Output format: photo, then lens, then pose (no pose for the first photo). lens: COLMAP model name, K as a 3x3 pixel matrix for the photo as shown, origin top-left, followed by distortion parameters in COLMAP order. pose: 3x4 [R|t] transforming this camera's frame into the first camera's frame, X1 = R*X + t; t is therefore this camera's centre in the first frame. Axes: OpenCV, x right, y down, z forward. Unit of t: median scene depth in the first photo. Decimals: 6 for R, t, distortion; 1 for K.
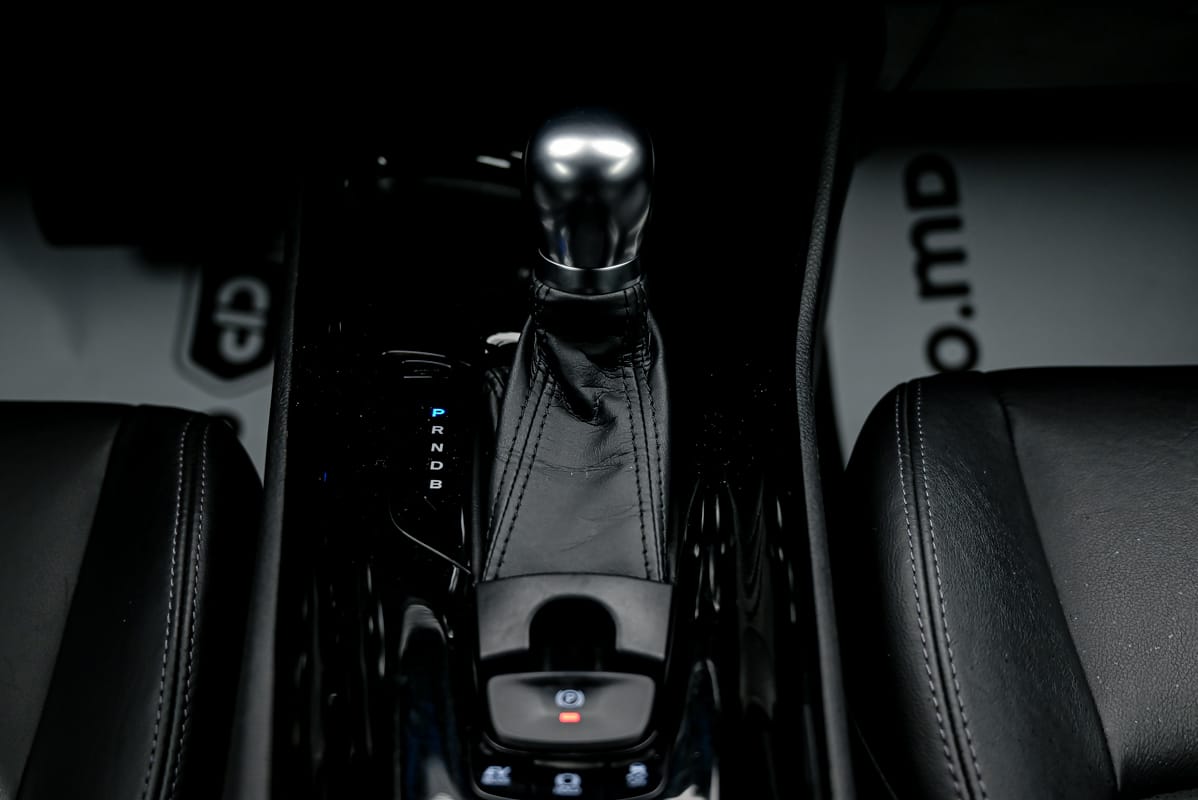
lens RADIAL K [[1638.4, 0, 596.7], [0, 1638.4, 397.1], [0, 0, 1]] dist [0.092341, 0.000000]
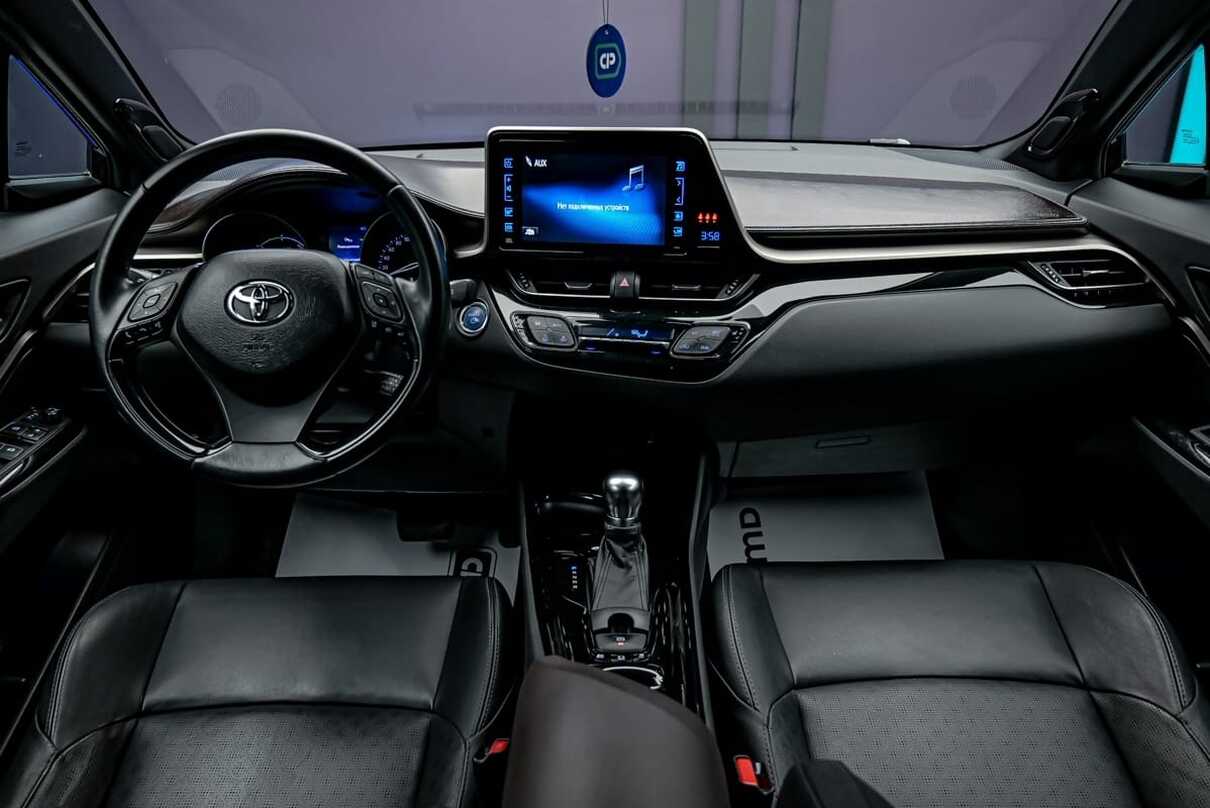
lens RADIAL K [[896.5, 0, 605.2], [0, 896.5, 398.7], [0, 0, 1]] dist [-0.034245, -0.002688]
pose [[0.999984, -0.004236, 0.003836, -0.044887], [0.005197, 0.953274, -0.302061, 0.225846], [-0.002378, 0.302076, 0.953281, -0.746452]]
